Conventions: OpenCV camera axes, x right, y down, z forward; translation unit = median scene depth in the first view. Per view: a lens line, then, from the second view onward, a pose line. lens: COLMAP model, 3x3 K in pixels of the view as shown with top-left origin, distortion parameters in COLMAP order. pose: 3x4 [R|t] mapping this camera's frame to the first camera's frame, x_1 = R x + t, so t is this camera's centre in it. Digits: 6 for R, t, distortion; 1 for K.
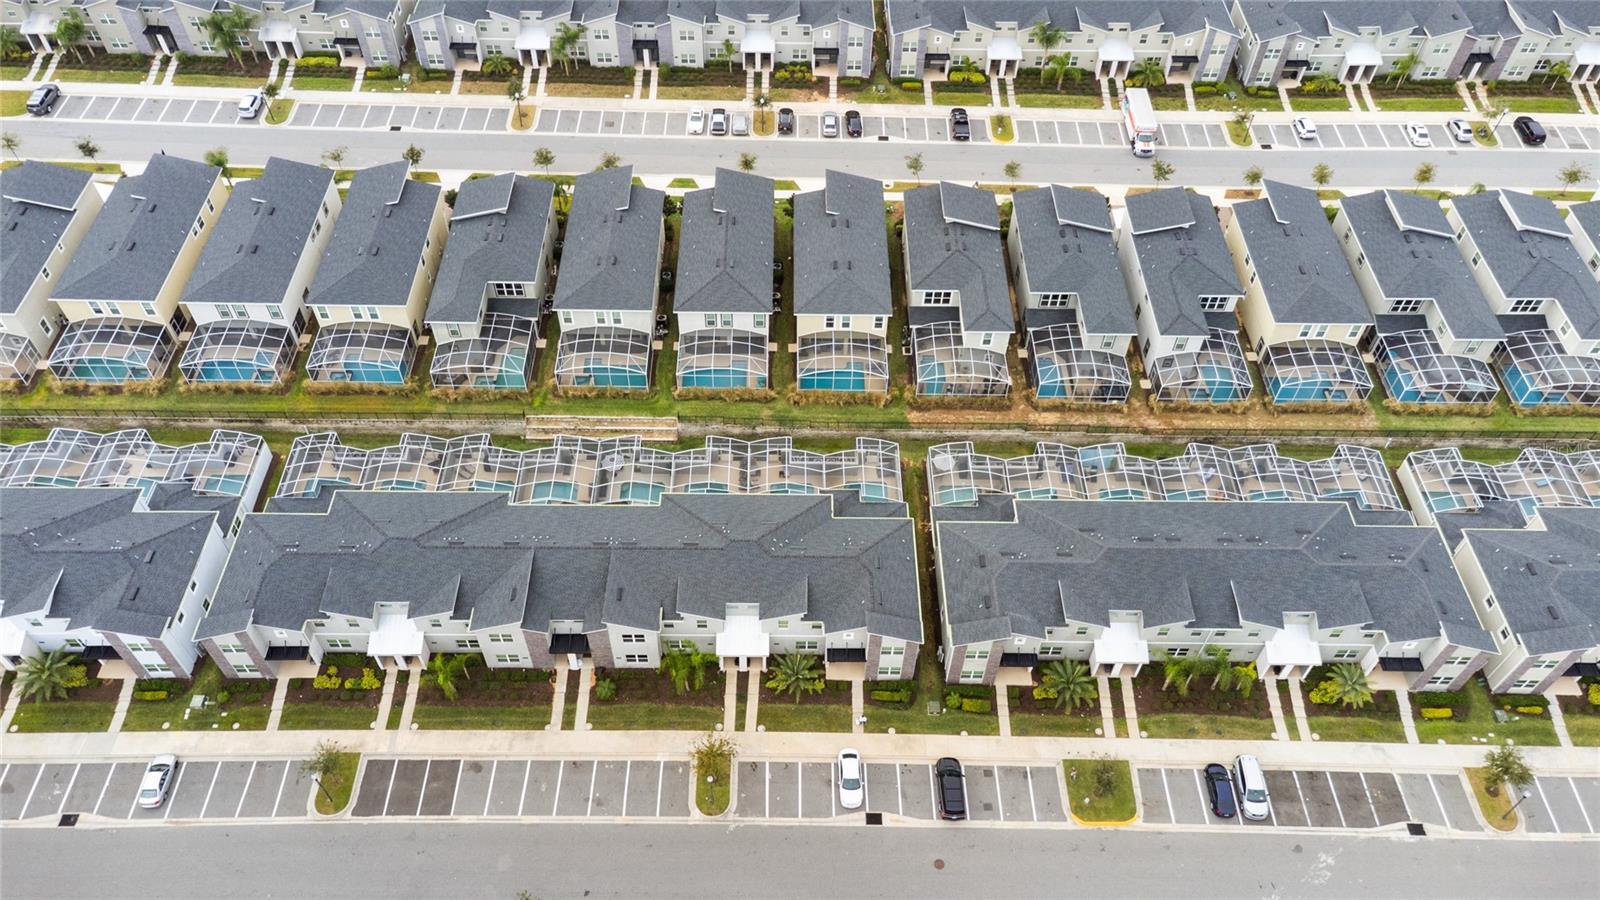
lens RADIAL K [[1190.4, 0, 800.0], [0, 1190.4, 450.0], [0, 0, 1]] dist [0.006308, 0.080001]
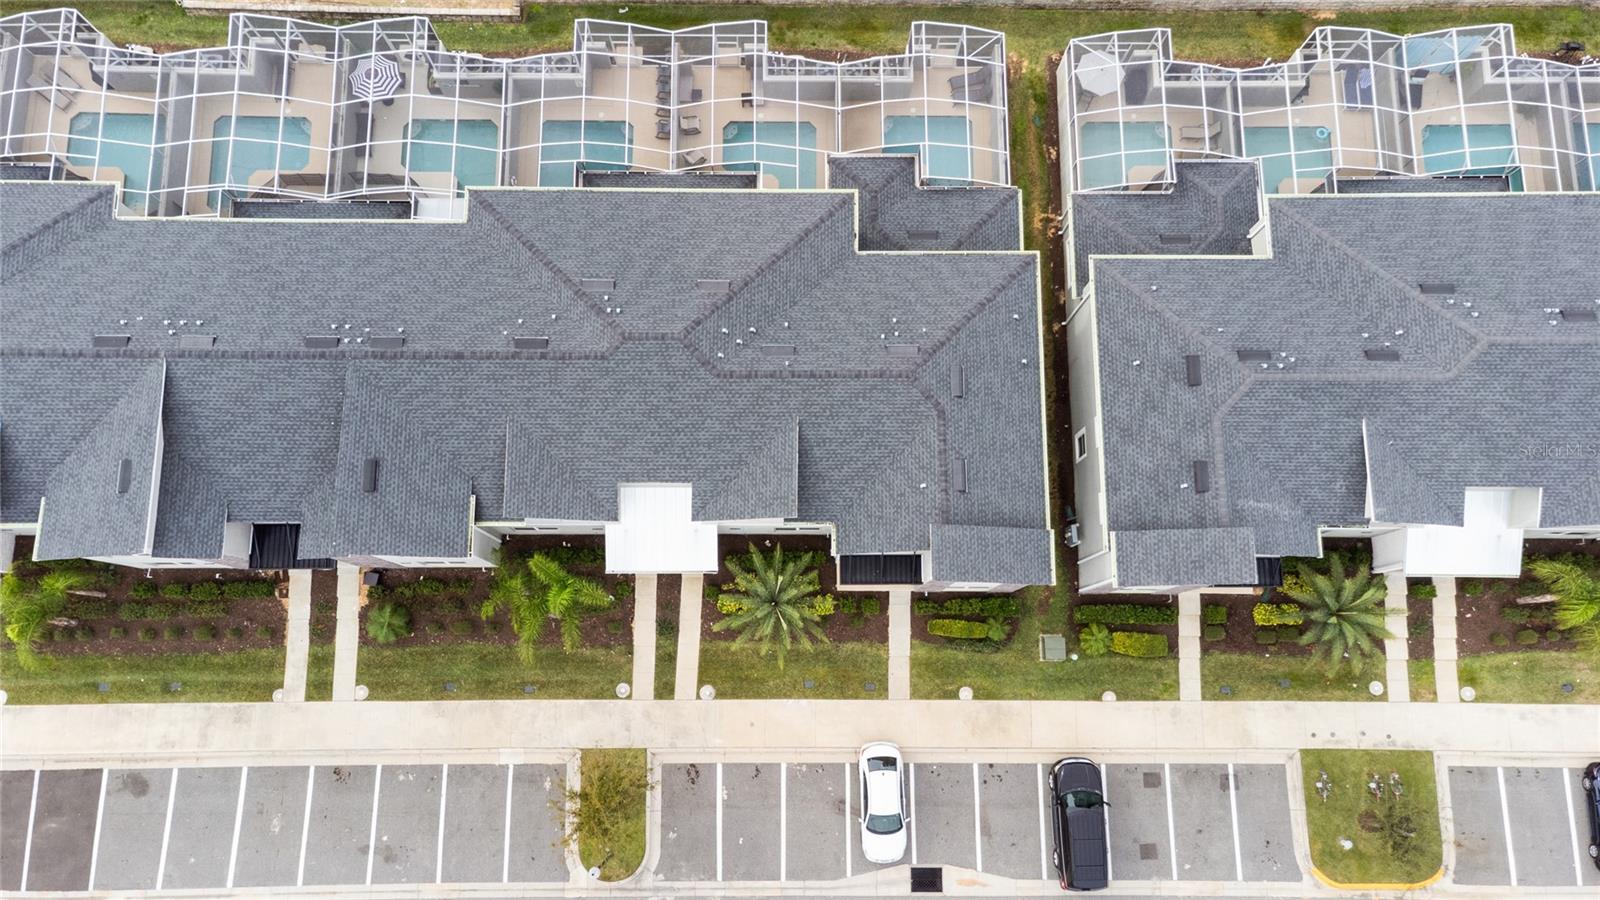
lens RADIAL K [[1190.4, 0, 800.0], [0, 1190.4, 450.0], [0, 0, 1]] dist [0.006308, 0.080001]
pose [[0.999991, 0.001541, -0.003897, 0.008480], [0.000530, 0.875976, 0.482354, -0.097705], [0.004157, -0.482352, 0.875968, 0.606657]]
